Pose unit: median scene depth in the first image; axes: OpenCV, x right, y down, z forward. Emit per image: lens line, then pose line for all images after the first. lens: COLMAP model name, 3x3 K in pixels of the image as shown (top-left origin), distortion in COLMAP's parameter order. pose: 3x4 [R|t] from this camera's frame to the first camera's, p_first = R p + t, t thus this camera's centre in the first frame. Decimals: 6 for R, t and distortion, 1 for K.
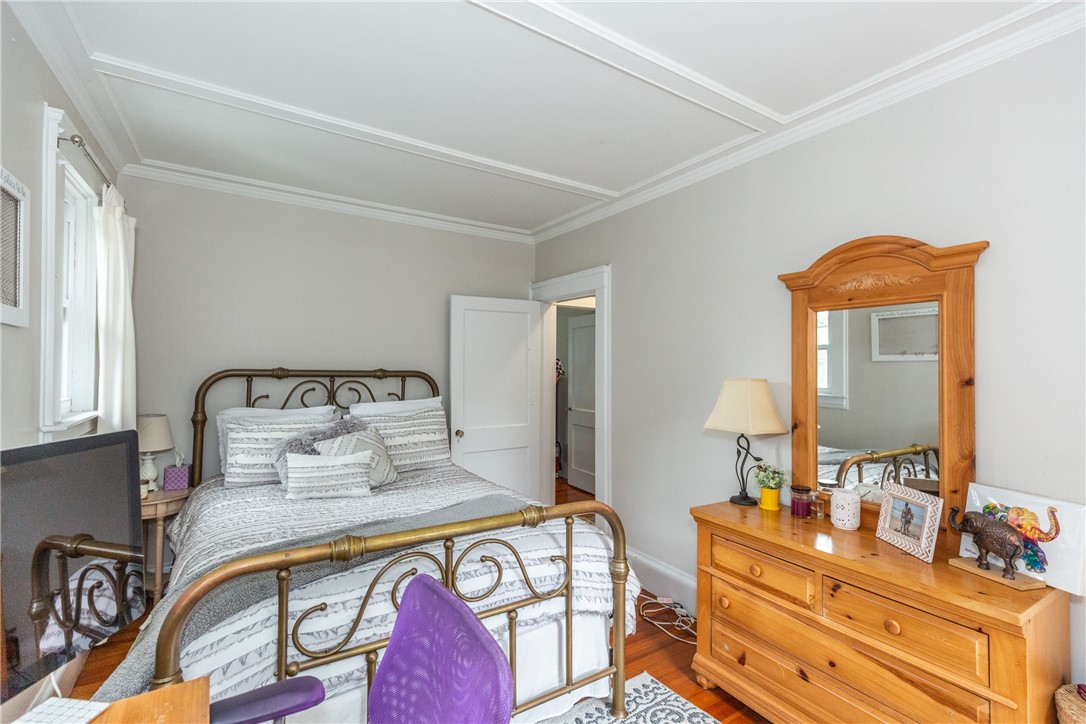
lens RADIAL K [[483.6, 0, 544.6], [0, 483.6, 357.2], [0, 0, 1]] dist [0.002526, -0.000361]
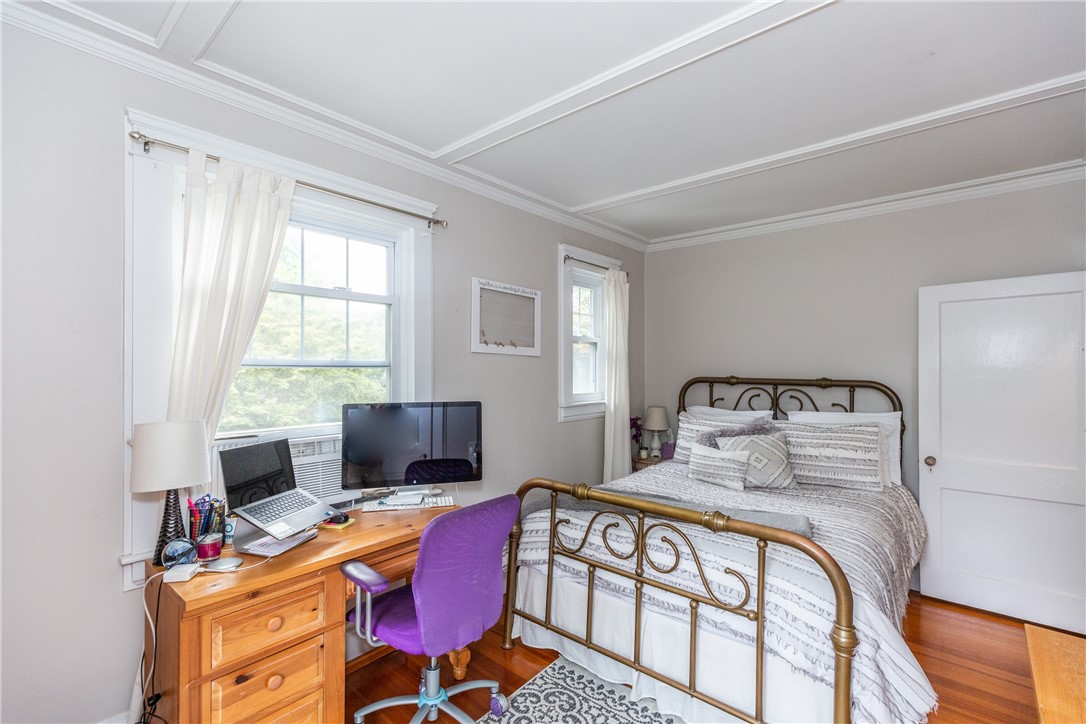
lens RADIAL K [[483.6, 0, 544.6], [0, 483.6, 357.2], [0, 0, 1]] dist [0.002526, -0.000361]
pose [[0.286858, -0.028686, -0.957544, 0.571047], [0.015191, 0.999562, -0.025394, -0.002293], [0.957853, -0.007262, 0.287168, 0.232643]]
